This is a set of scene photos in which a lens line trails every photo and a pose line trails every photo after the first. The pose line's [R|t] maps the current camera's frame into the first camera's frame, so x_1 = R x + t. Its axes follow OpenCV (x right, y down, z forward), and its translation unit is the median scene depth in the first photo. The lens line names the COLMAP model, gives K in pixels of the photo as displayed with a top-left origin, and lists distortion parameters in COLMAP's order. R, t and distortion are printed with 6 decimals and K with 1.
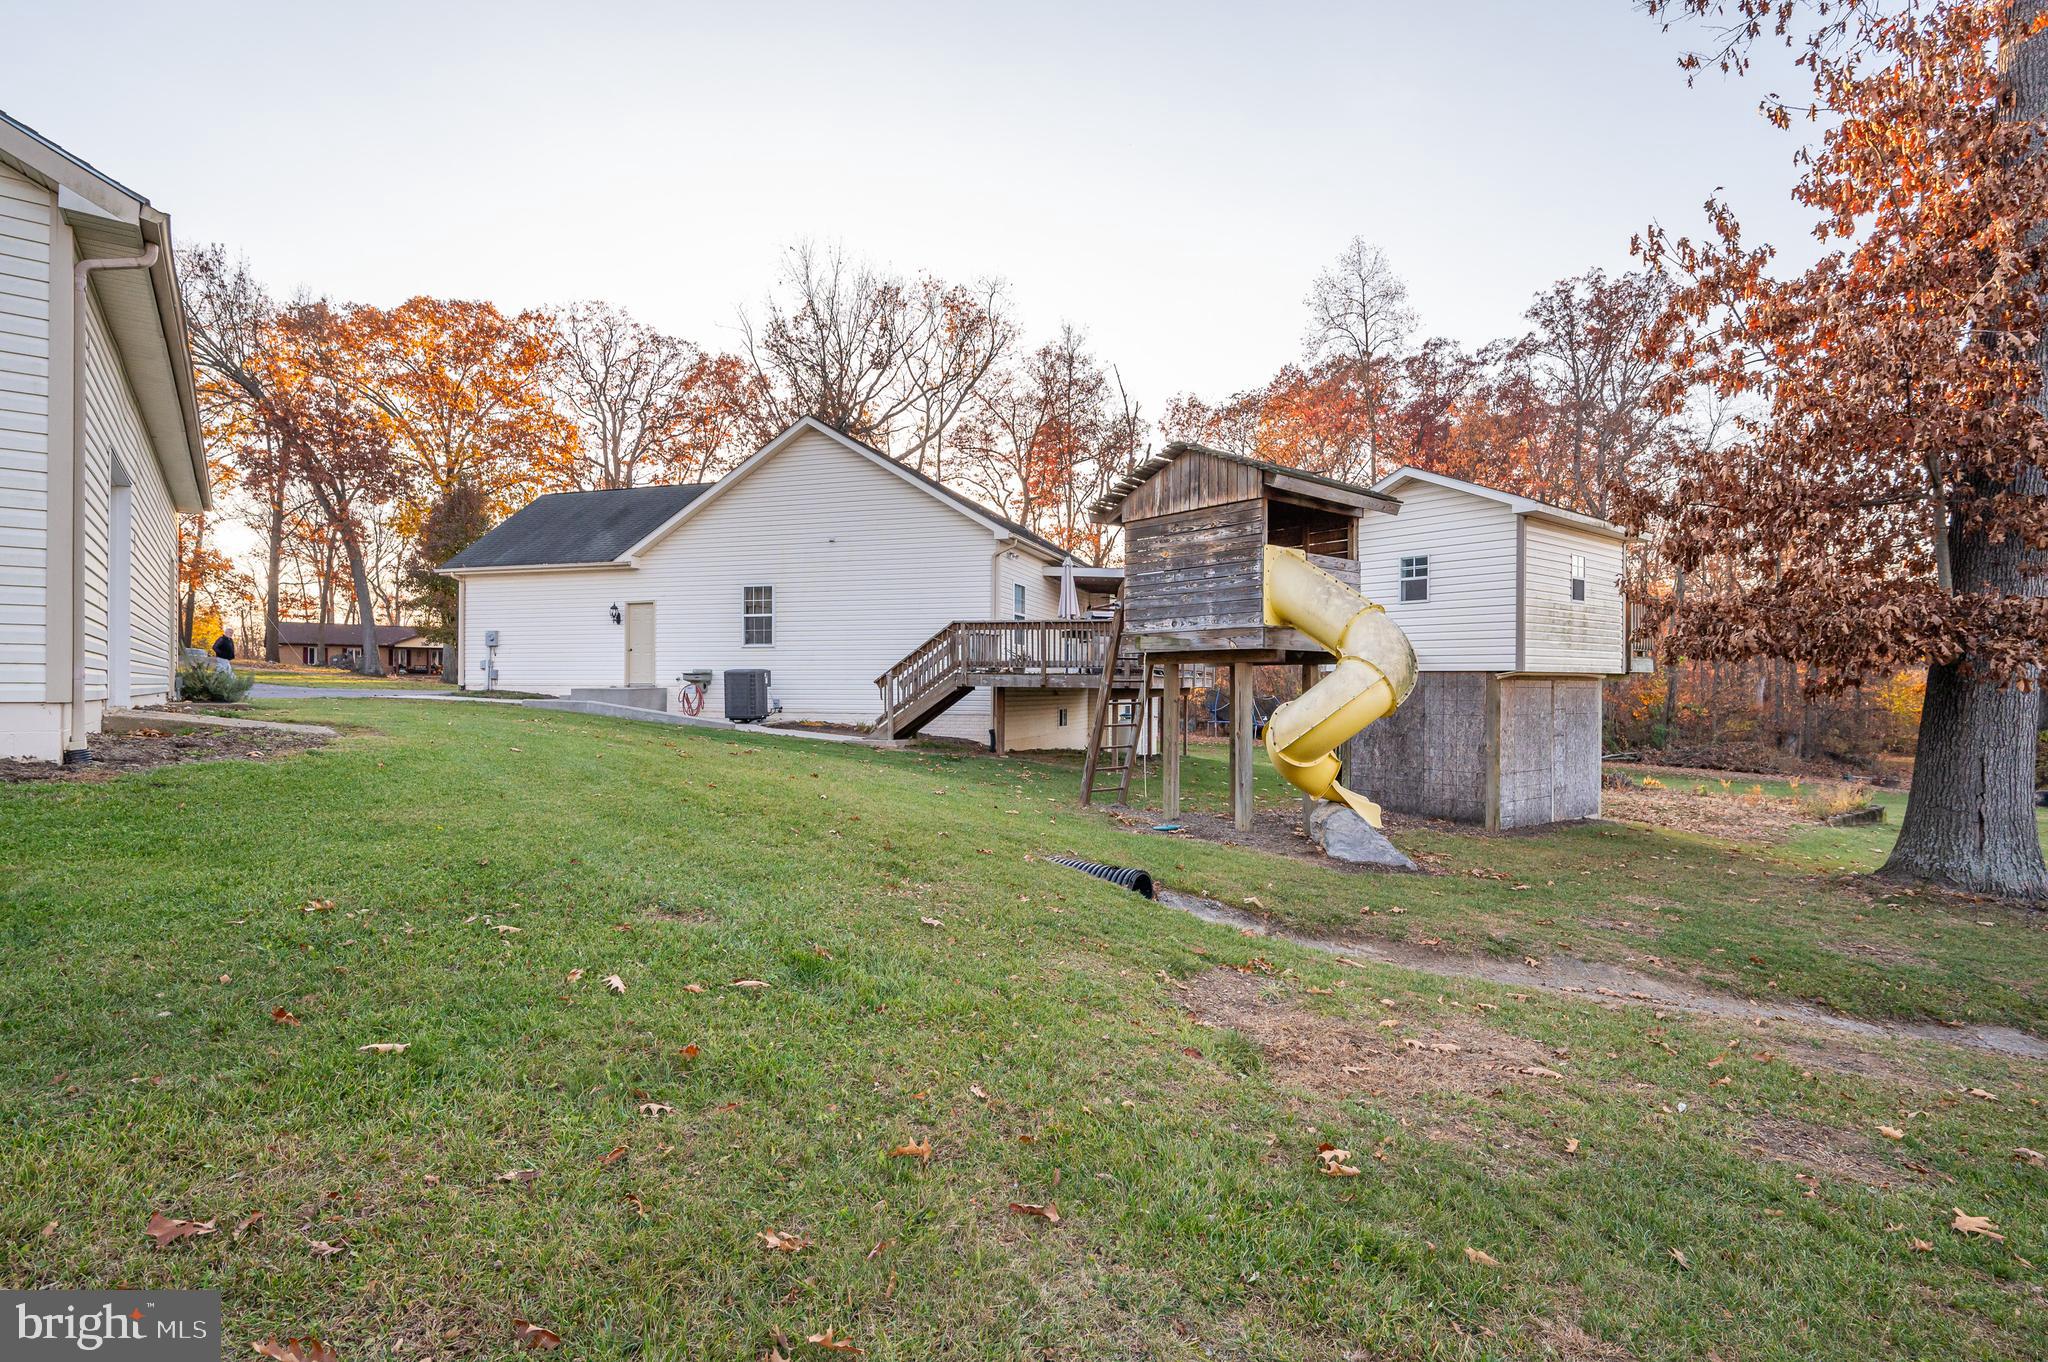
lens RADIAL K [[964.0, 0, 1026.4], [0, 964.0, 669.9], [0, 0, 1]] dist [-0.000867, -0.000474]
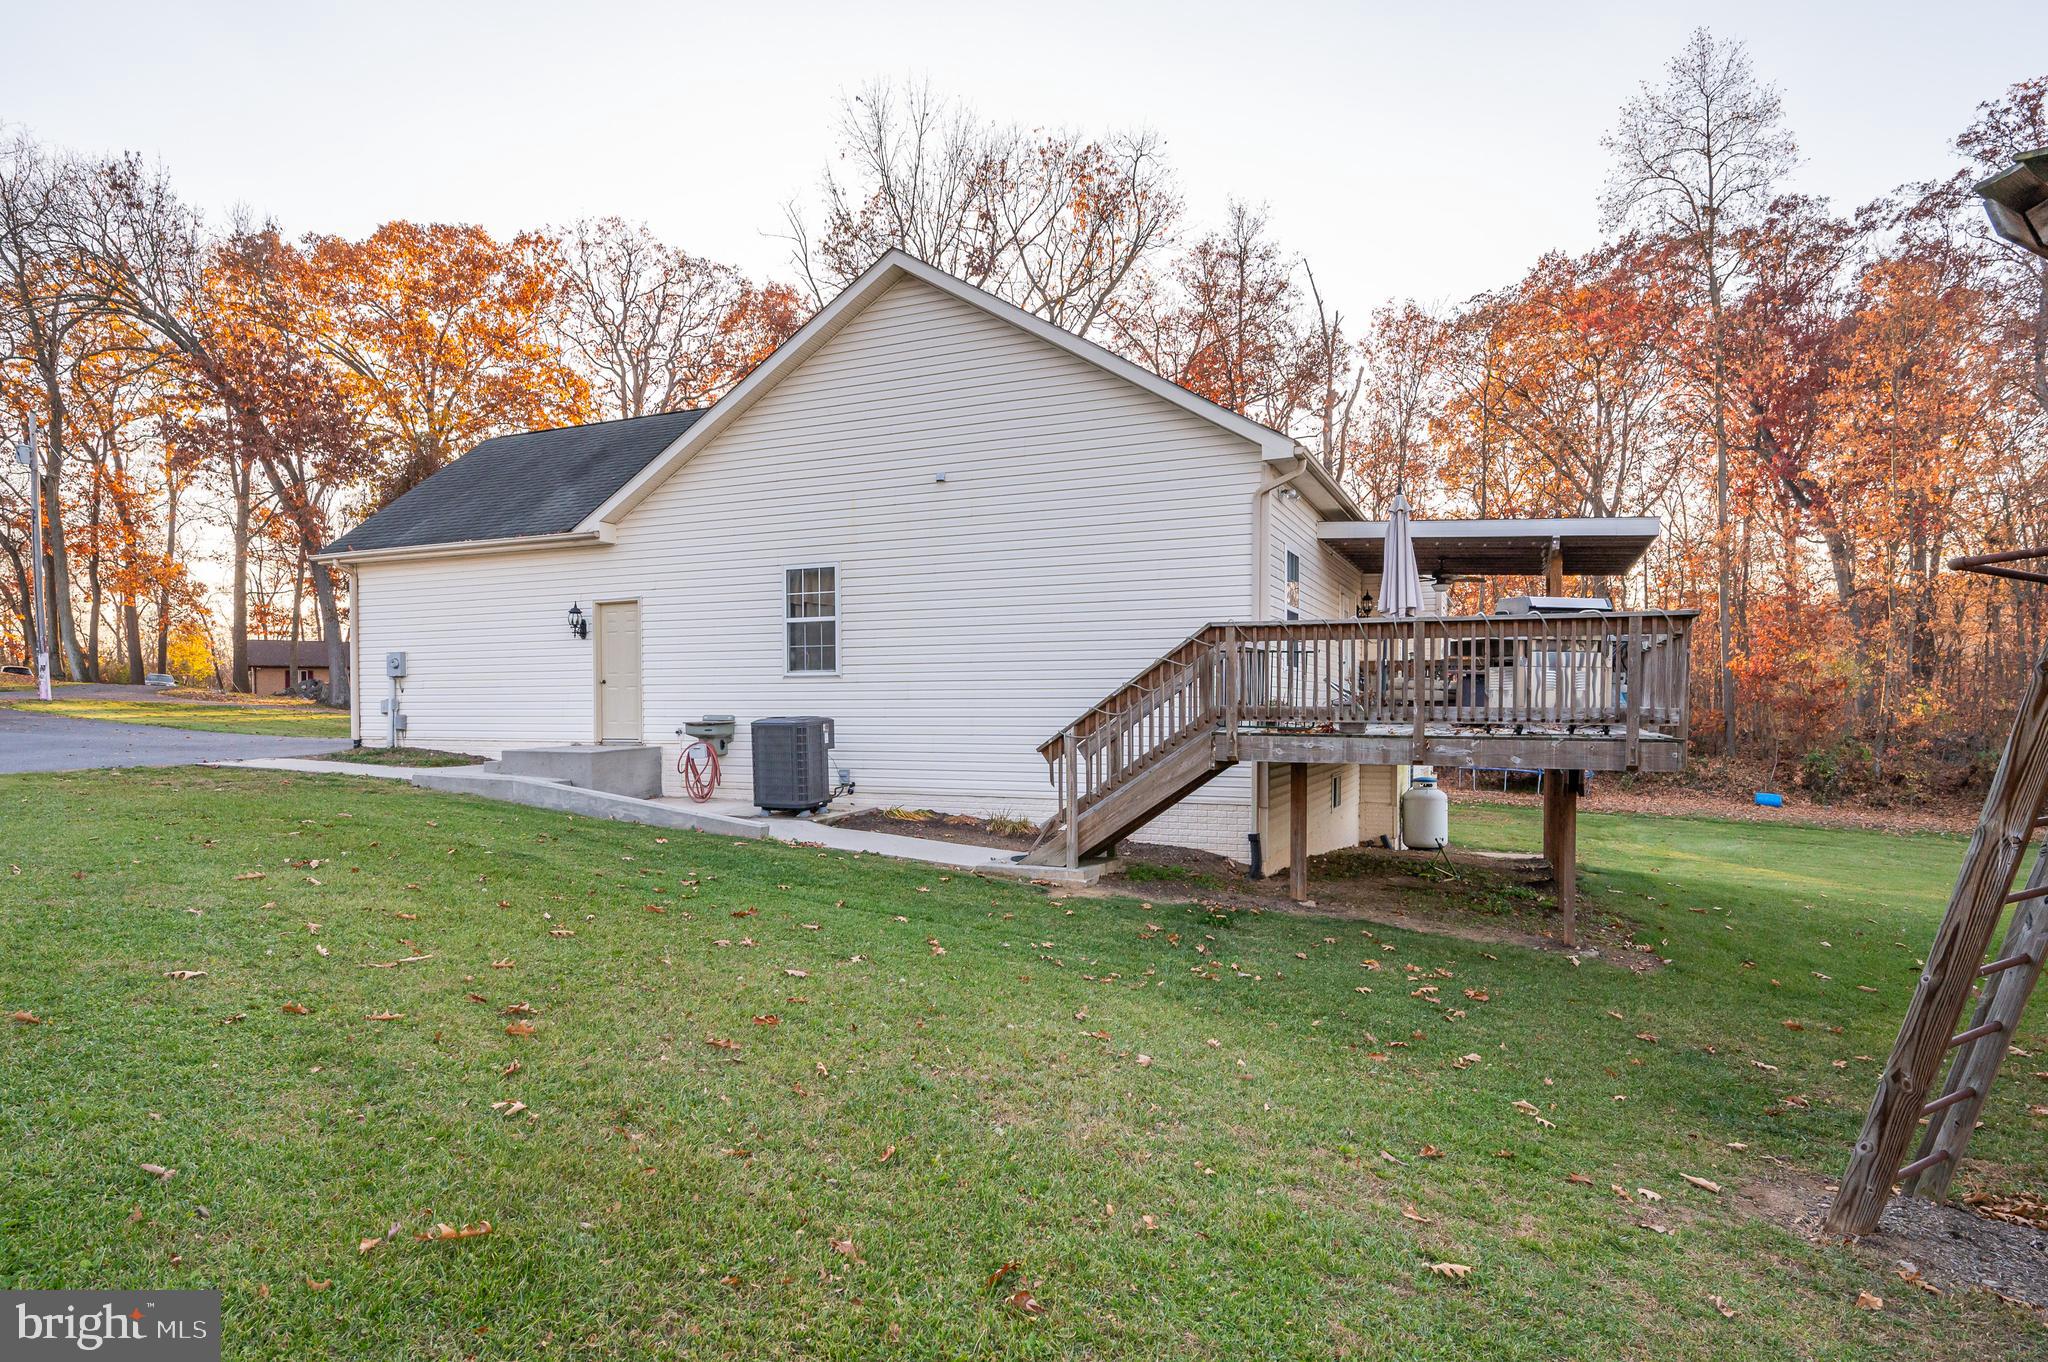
lens RADIAL K [[1181.7, 0, 990.1], [0, 1181.7, 713.2], [0, 0, 1]] dist [-0.002095, 0.000160]
pose [[0.991434, -0.006206, -0.130461, -0.031584], [0.009176, 0.999712, 0.022175, -0.006020], [0.130286, -0.023182, 0.991205, 0.121908]]
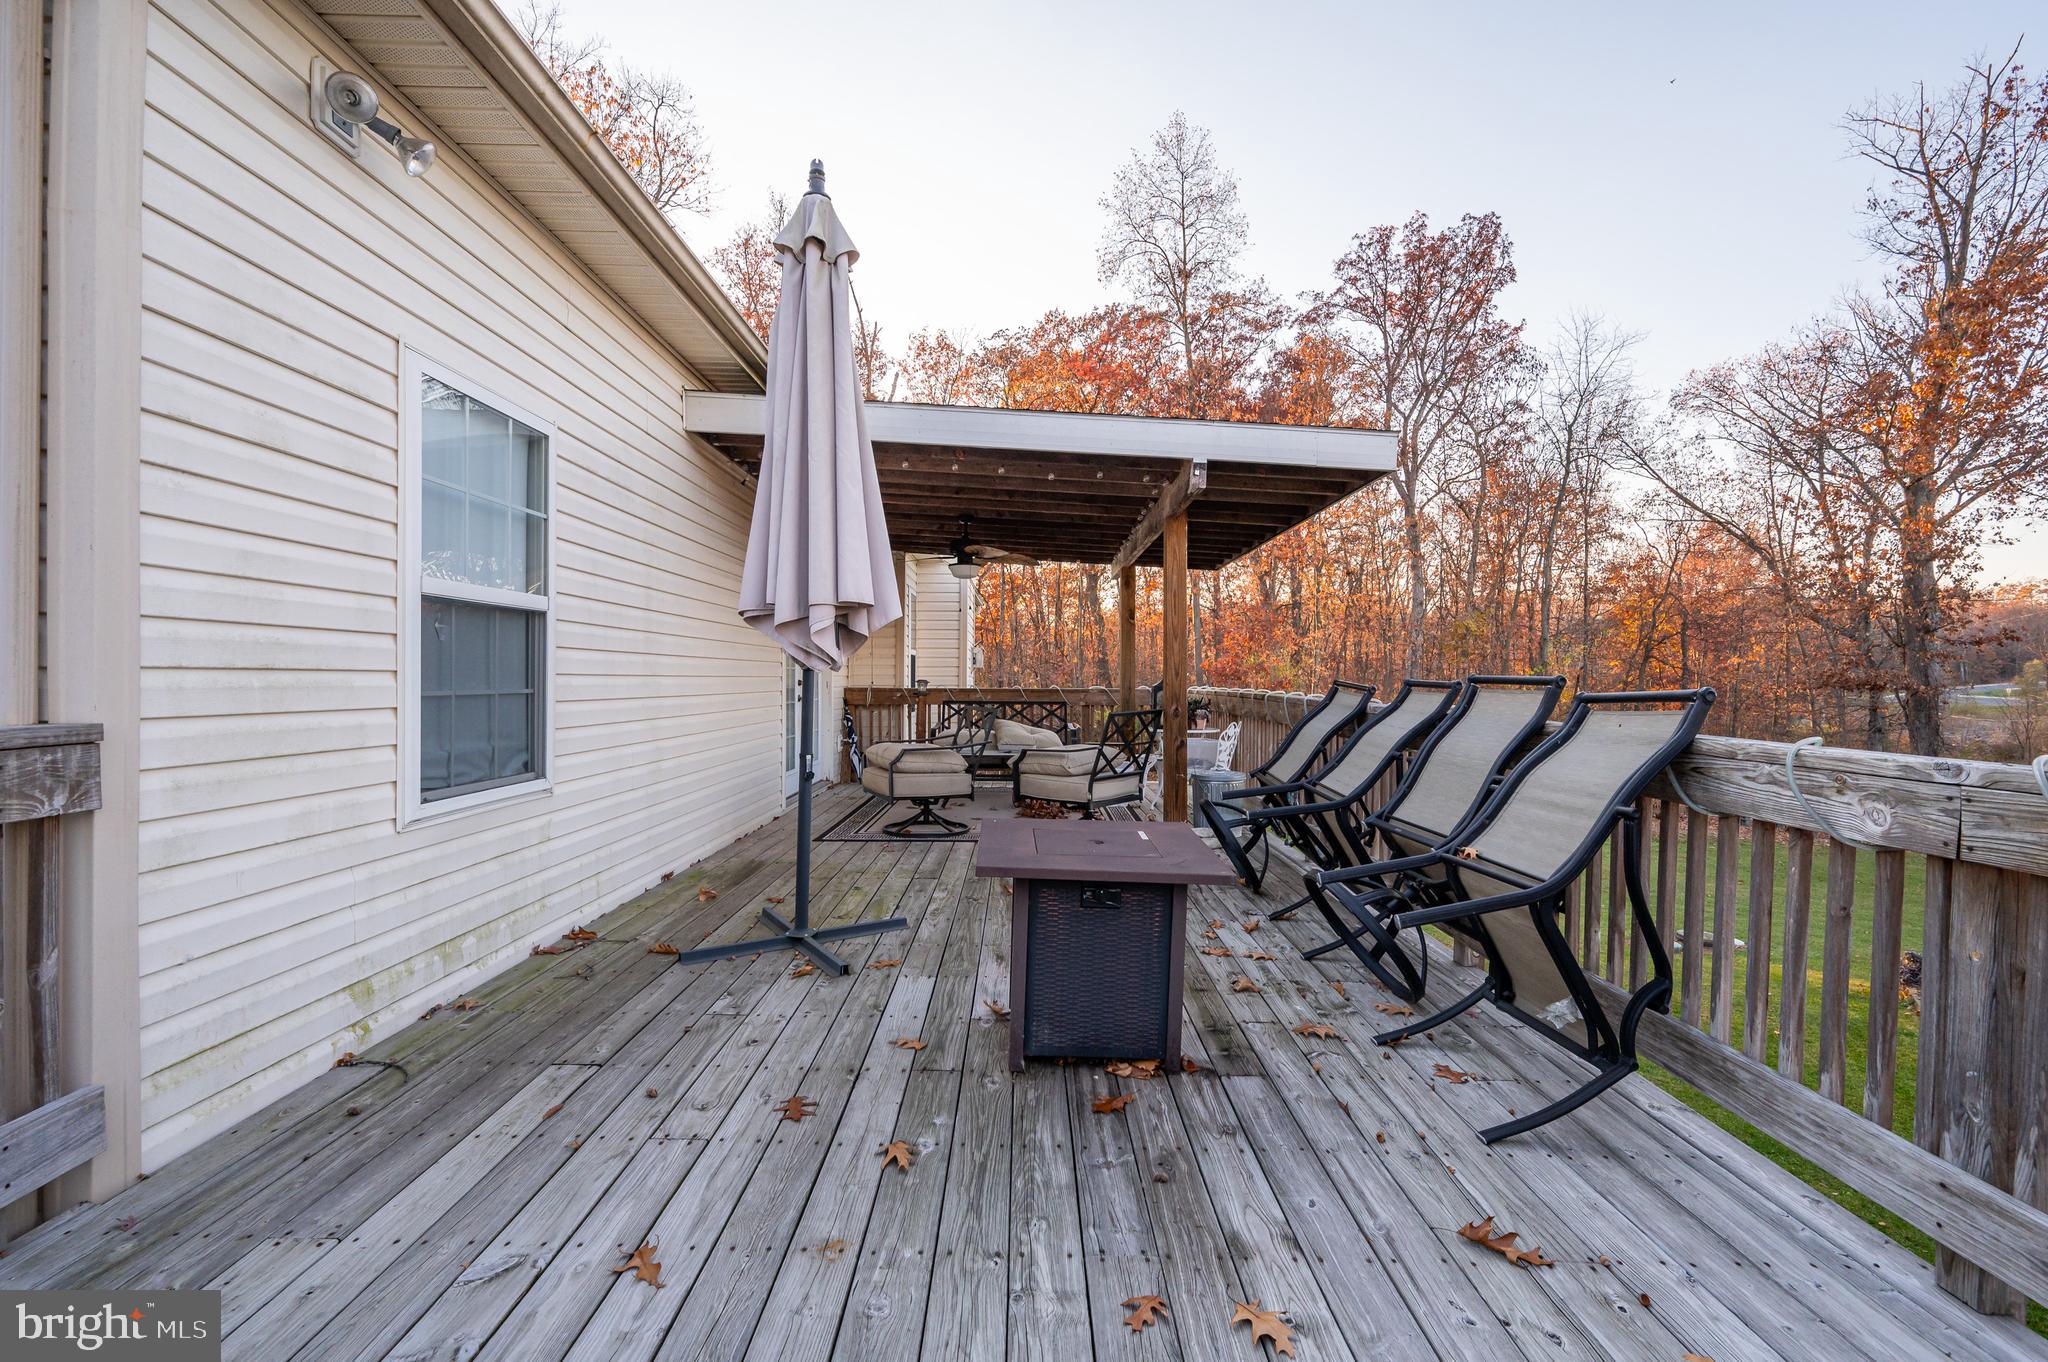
lens RADIAL K [[947.9, 0, 1067.7], [0, 947.9, 683.1], [0, 0, 1]] dist [-0.000303, -0.000019]
pose [[0.943371, -0.007582, 0.331654, 0.010697], [-0.000034, 0.999737, 0.022952, -0.016907], [-0.331740, -0.021664, 0.943122, 0.297353]]
